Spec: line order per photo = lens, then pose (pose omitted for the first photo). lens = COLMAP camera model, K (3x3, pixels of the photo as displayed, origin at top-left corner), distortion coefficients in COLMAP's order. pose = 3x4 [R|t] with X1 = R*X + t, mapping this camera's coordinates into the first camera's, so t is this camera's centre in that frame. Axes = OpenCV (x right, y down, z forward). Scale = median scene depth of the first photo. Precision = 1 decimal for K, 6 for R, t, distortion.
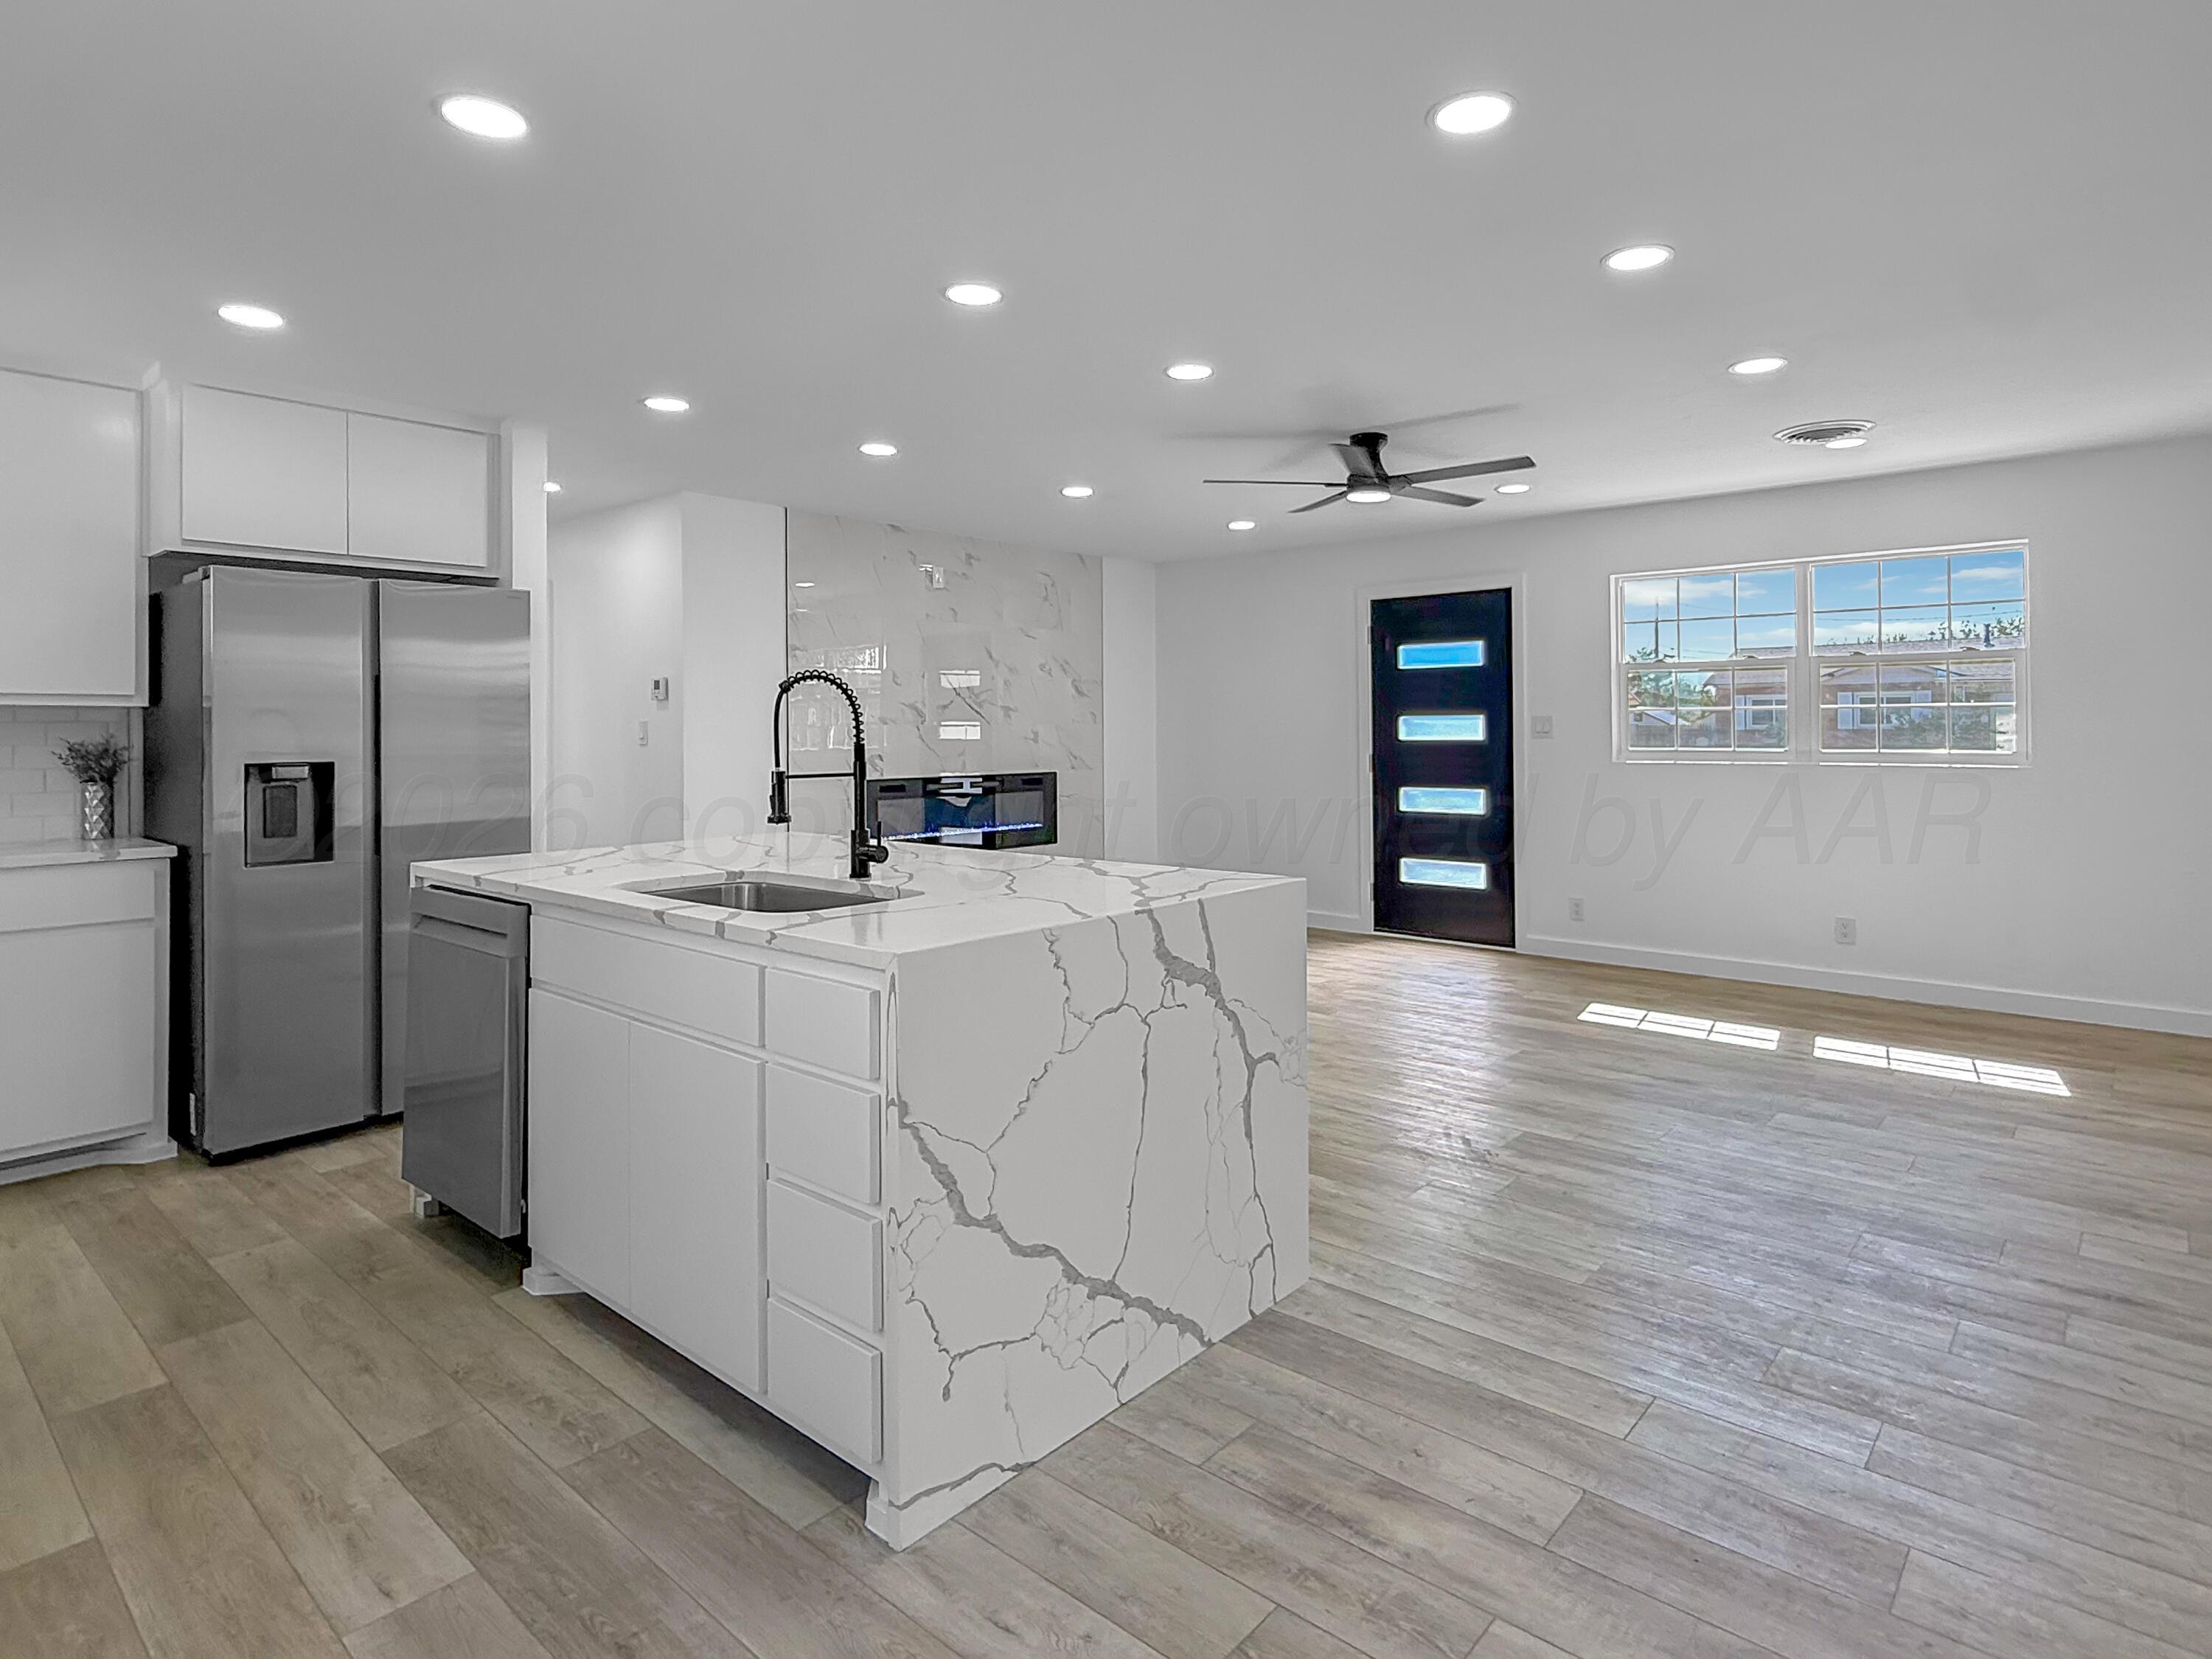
lens RADIAL K [[1194.7, 0, 1106.0], [0, 1194.7, 829.5], [0, 0, 1]] dist [-0.000463, -0.000325]
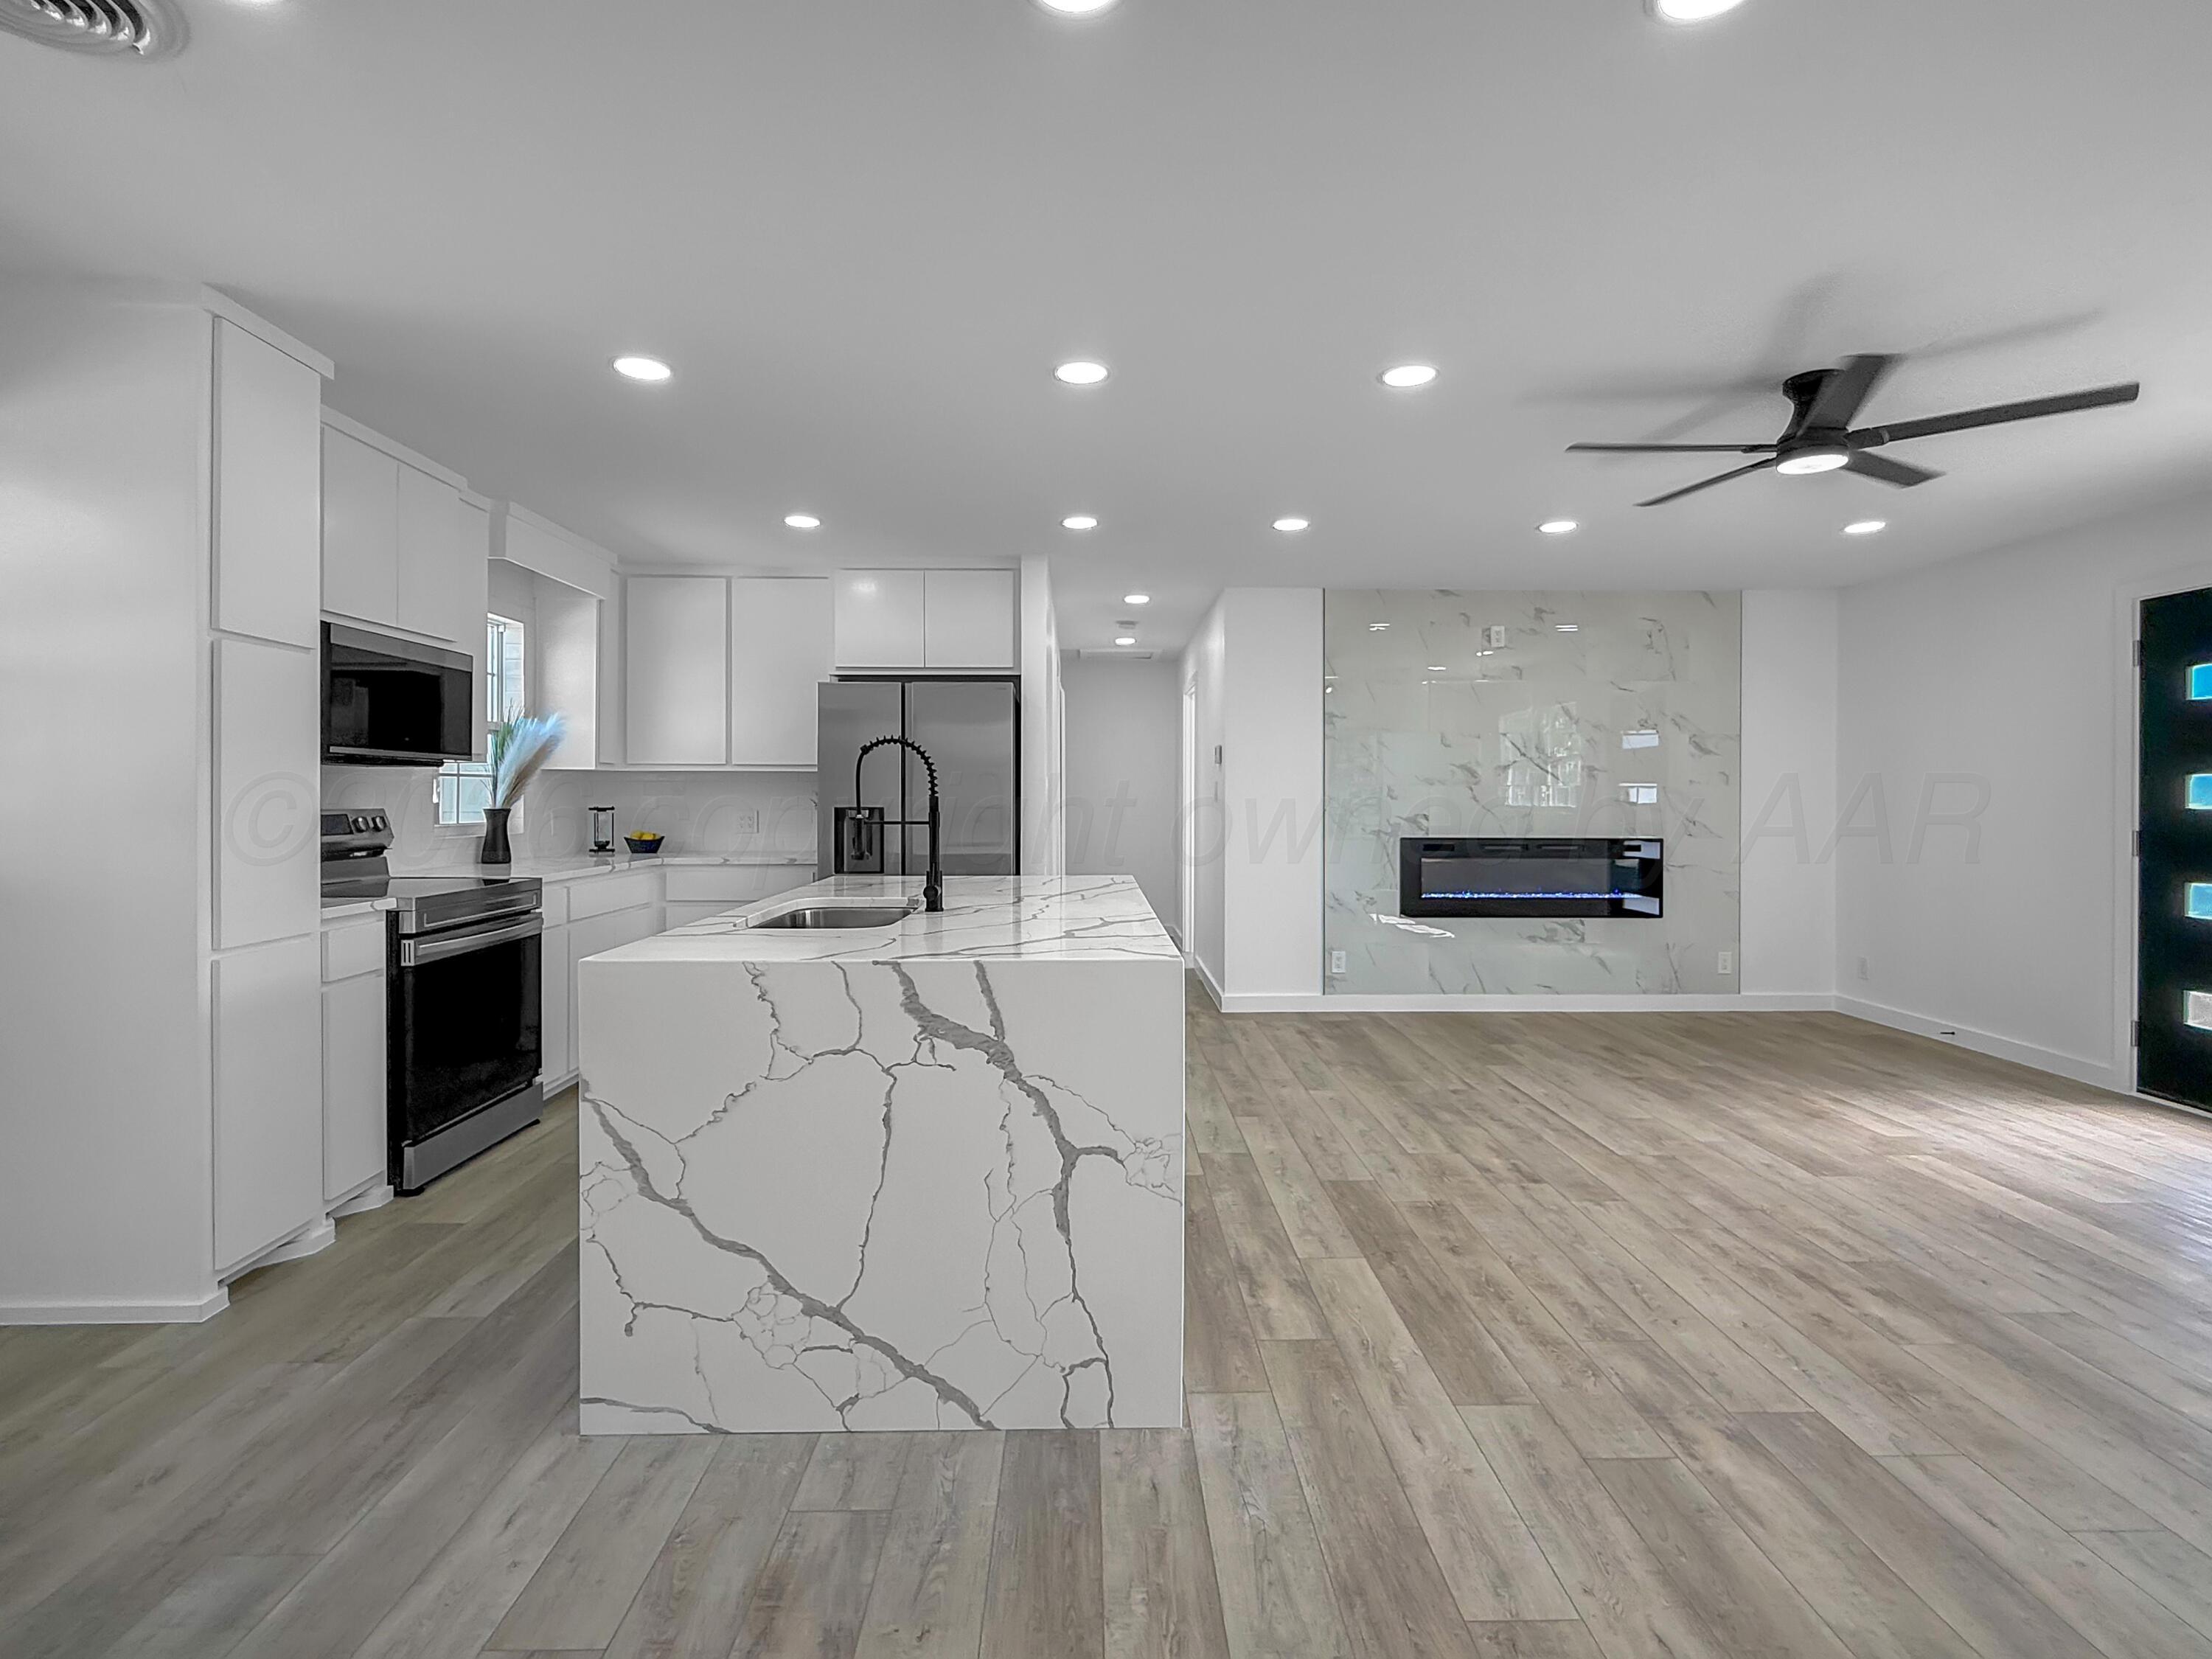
lens RADIAL K [[1022.2, 0, 1103.2], [0, 1022.2, 884.4], [0, 0, 1]] dist [-0.007983, 0.007831]
pose [[0.672020, 0.072601, -0.736965, 0.725611], [-0.068254, 0.997019, 0.035981, -0.037790], [0.737381, 0.026121, 0.674972, 0.510210]]
